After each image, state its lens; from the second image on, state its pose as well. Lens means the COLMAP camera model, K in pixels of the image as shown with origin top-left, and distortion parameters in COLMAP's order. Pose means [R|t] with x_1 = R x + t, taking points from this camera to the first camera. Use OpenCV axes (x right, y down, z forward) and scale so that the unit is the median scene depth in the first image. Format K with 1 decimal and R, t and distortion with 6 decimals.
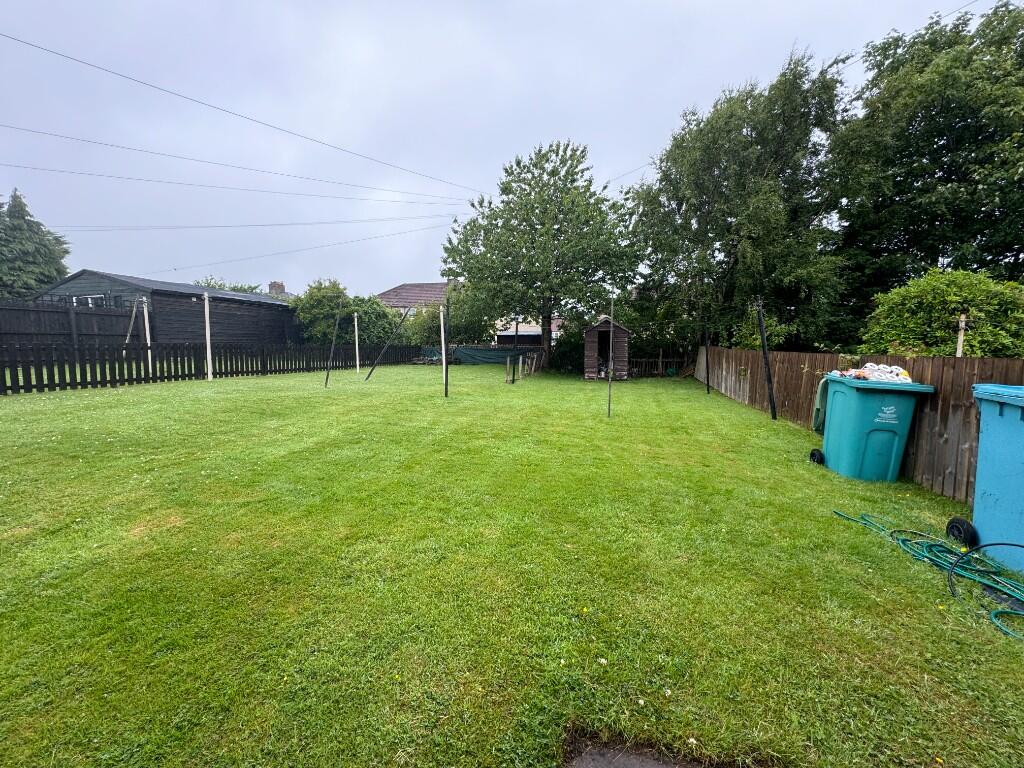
lens RADIAL K [[406.5, 0, 512.6], [0, 406.5, 383.8], [0, 0, 1]] dist [-0.002123, 0.000112]
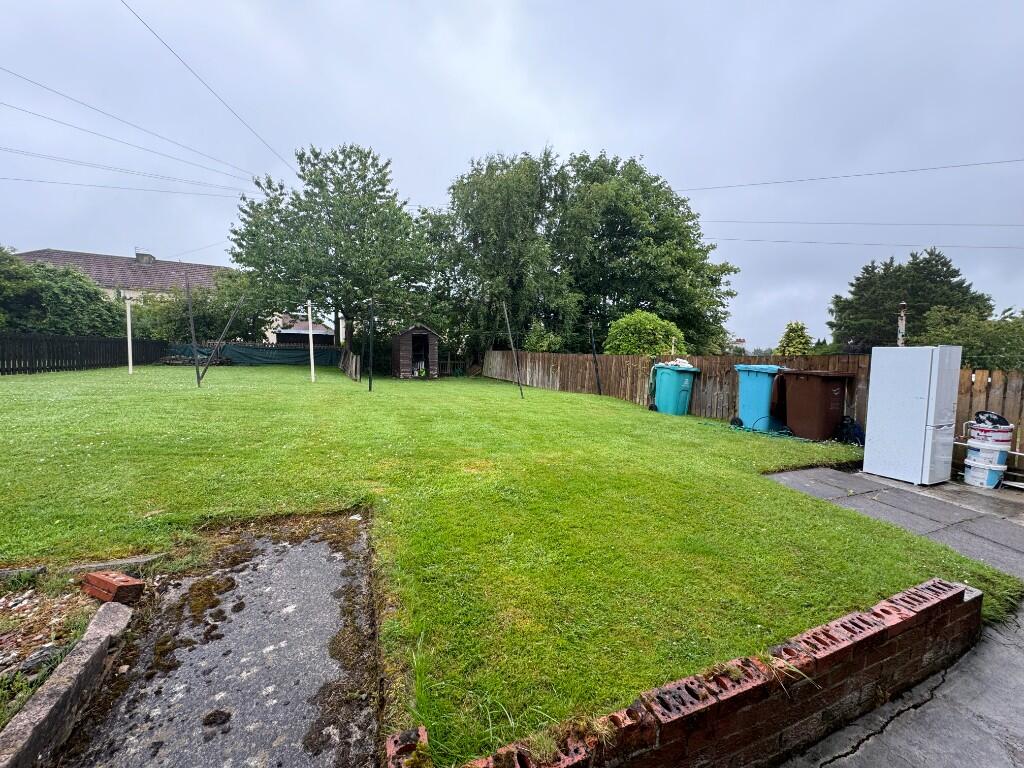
lens RADIAL K [[406.5, 0, 505.3], [0, 406.5, 384.6], [0, 0, 1]] dist [-0.002123, 0.000112]
pose [[0.783763, -0.024646, 0.620571, -0.281166], [0.031608, 0.999500, -0.000224, 0.014361], [-0.620255, 0.019790, 0.784151, -0.014924]]
